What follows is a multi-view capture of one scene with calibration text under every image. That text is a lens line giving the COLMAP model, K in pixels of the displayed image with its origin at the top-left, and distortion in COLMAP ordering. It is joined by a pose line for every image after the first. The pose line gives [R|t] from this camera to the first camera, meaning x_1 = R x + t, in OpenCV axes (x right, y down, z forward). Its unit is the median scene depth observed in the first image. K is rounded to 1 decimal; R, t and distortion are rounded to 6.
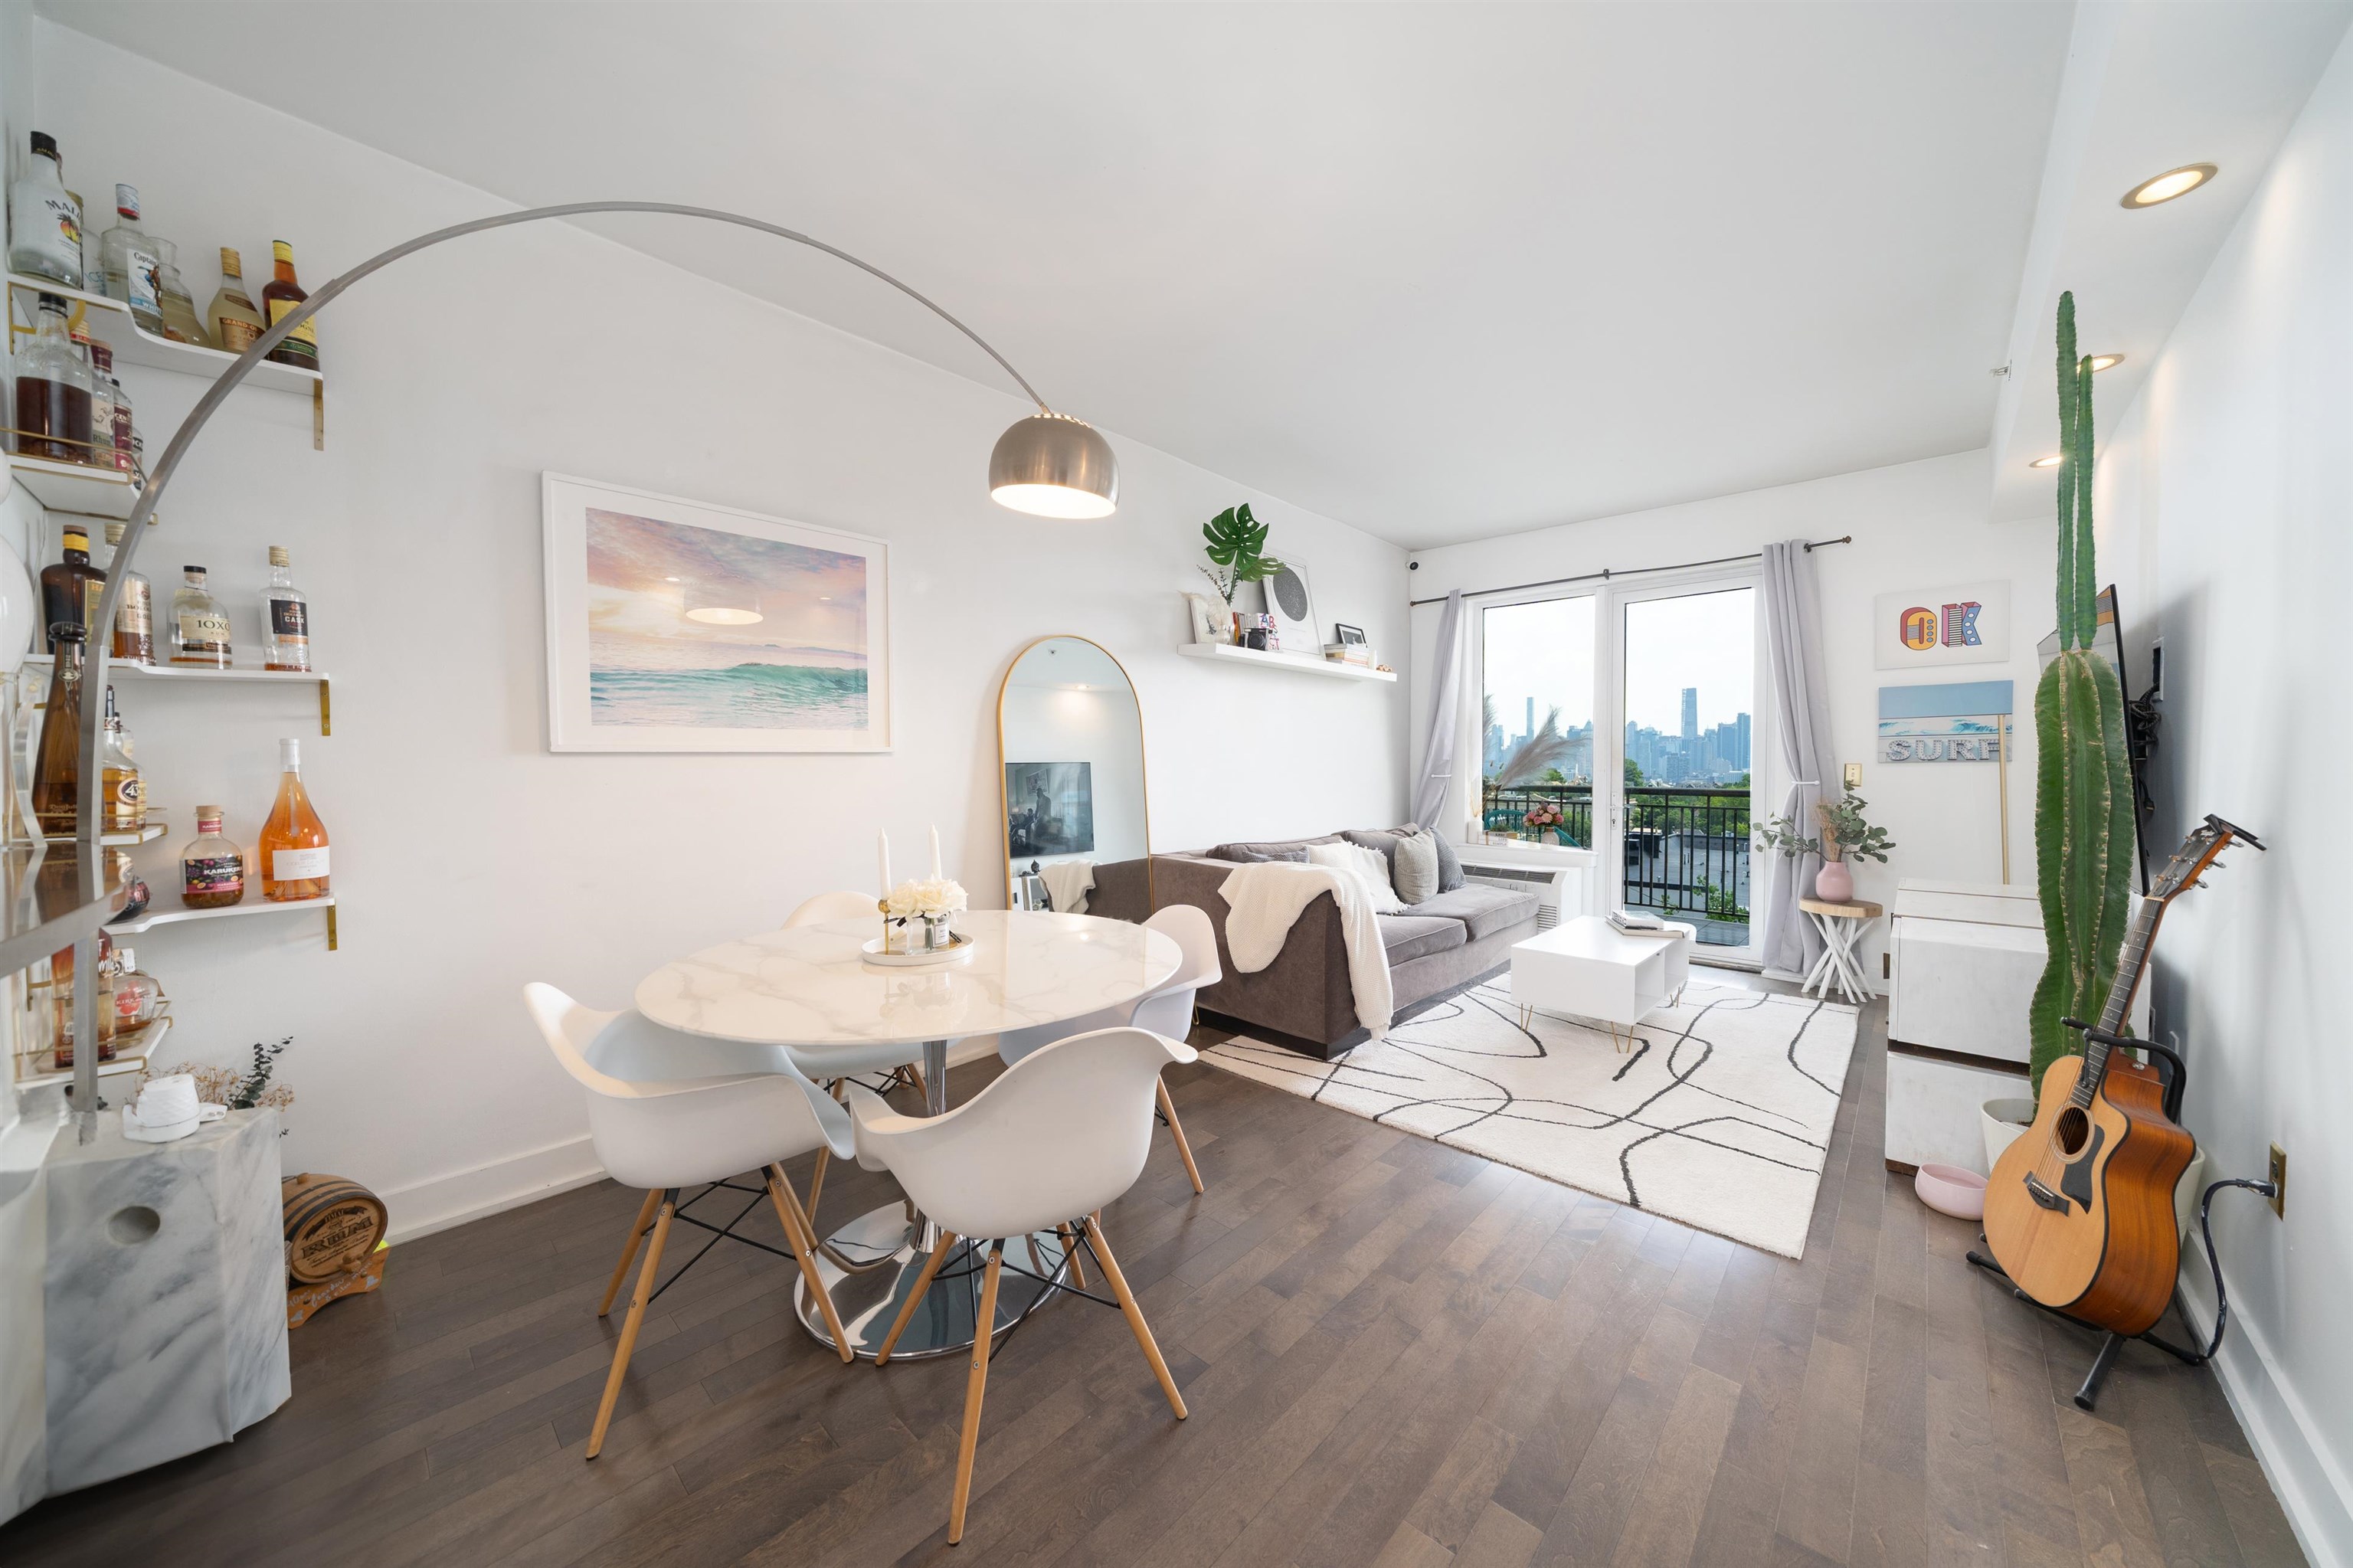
lens RADIAL K [[818.3, 0, 1170.4], [0, 818.3, 783.5], [0, 0, 1]] dist [-0.006105, -0.000123]
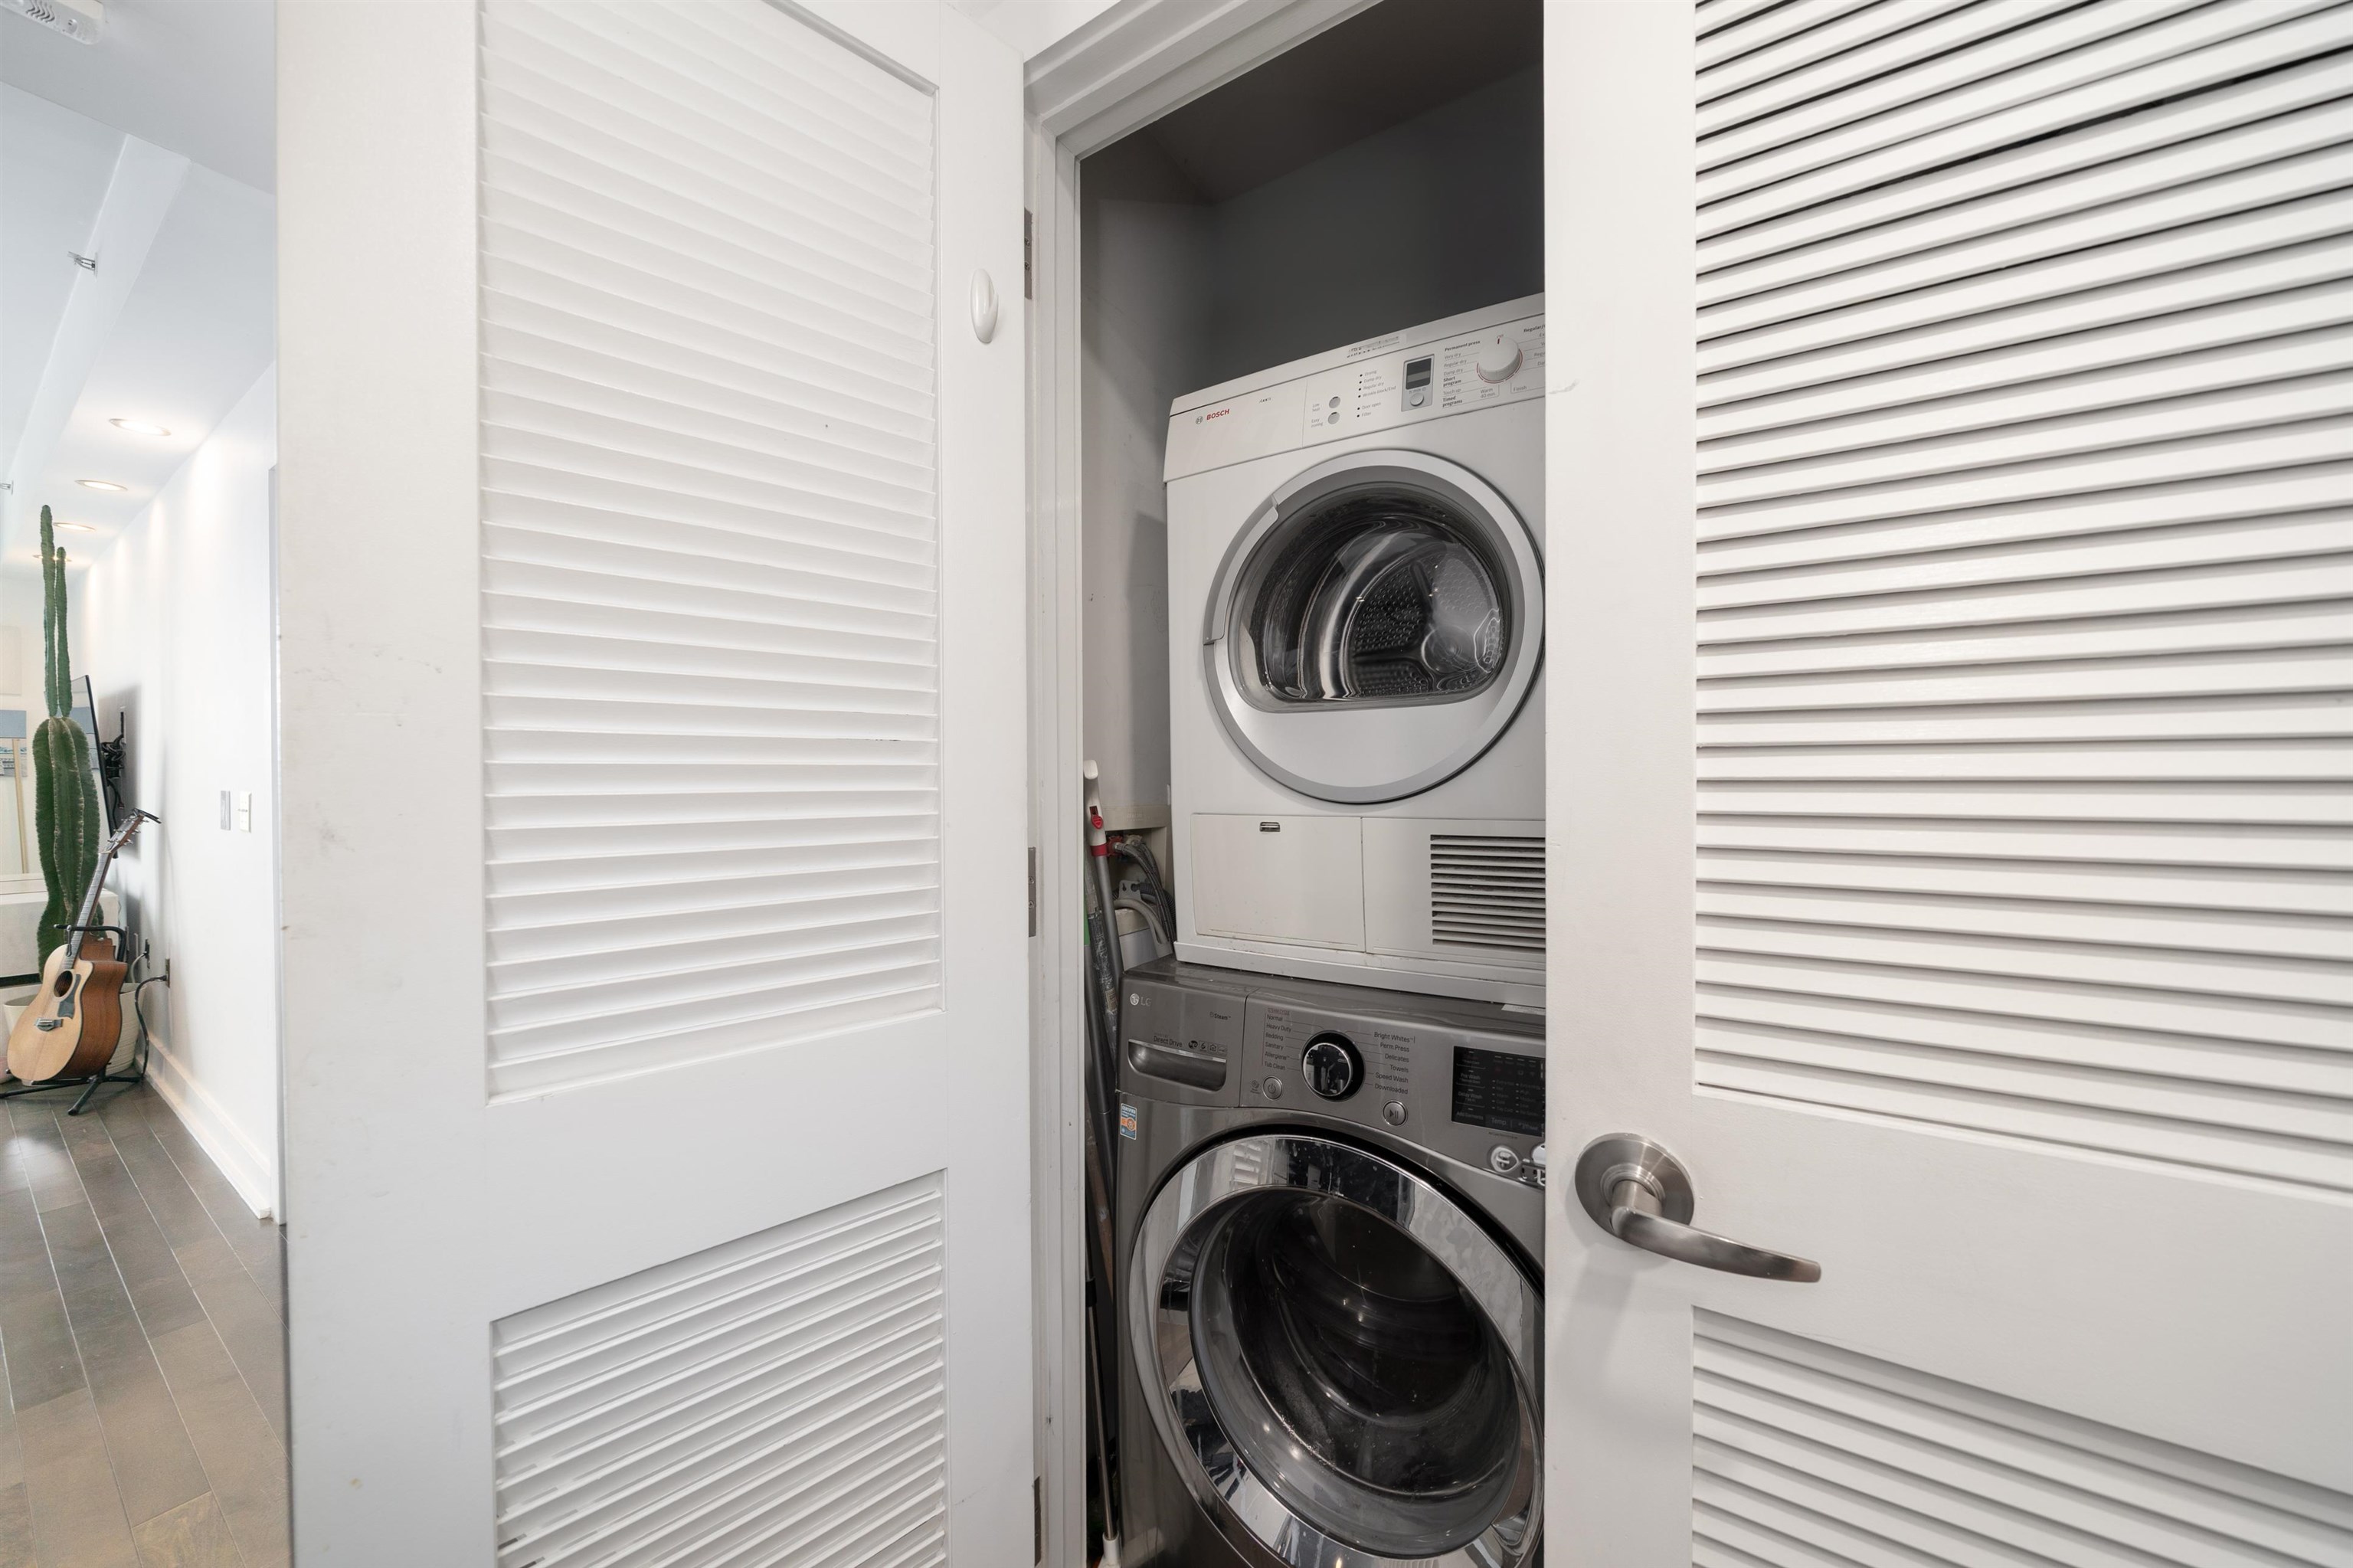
lens RADIAL K [[818.3, 0, 1175.8], [0, 818.3, 788.5], [0, 0, 1]] dist [-0.006105, -0.000123]
pose [[-0.177161, -0.013050, 0.984095, -0.627683], [0.017298, 0.999716, 0.016371, 0.001023], [-0.984030, 0.019923, -0.176885, -0.646997]]
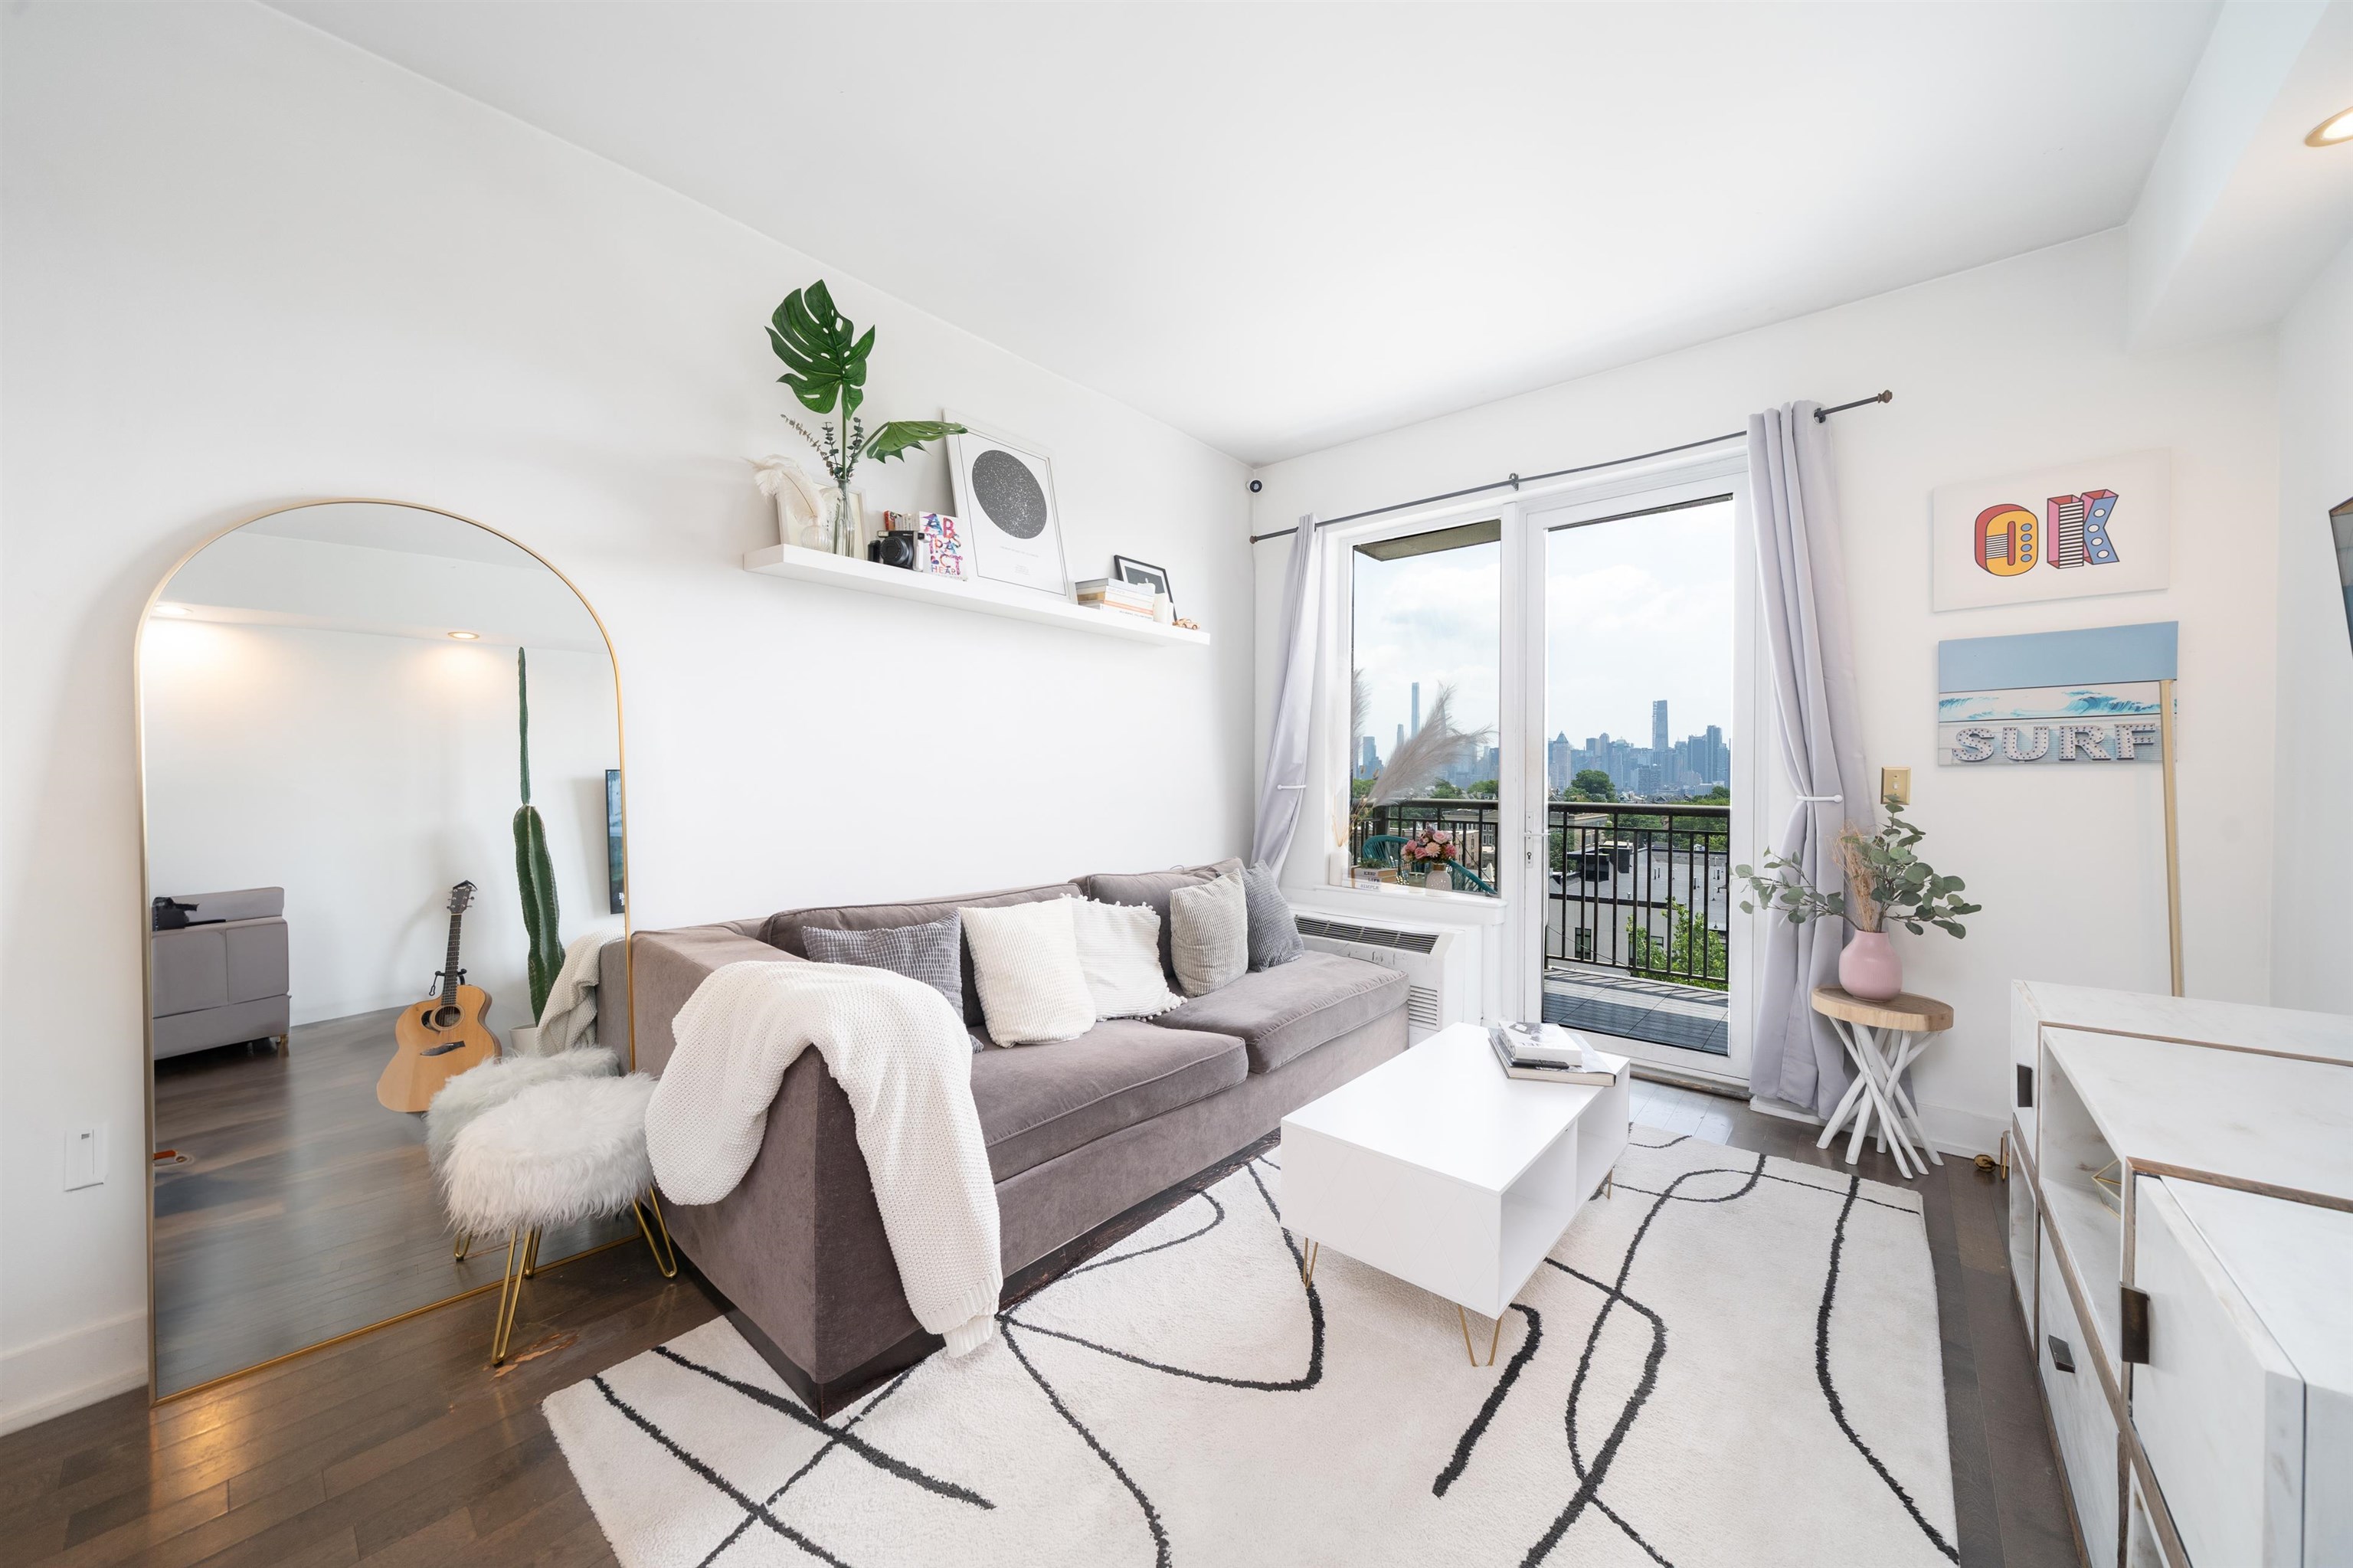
lens RADIAL K [[845.3, 0, 1169.4], [0, 845.3, 783.0], [0, 0, 1]] dist [-0.003475, -0.000310]
pose [[0.999226, 0.002525, 0.039253, 0.393714], [-0.001955, 0.999892, -0.014551, -0.003887], [-0.039285, 0.014463, 0.999123, 0.570292]]
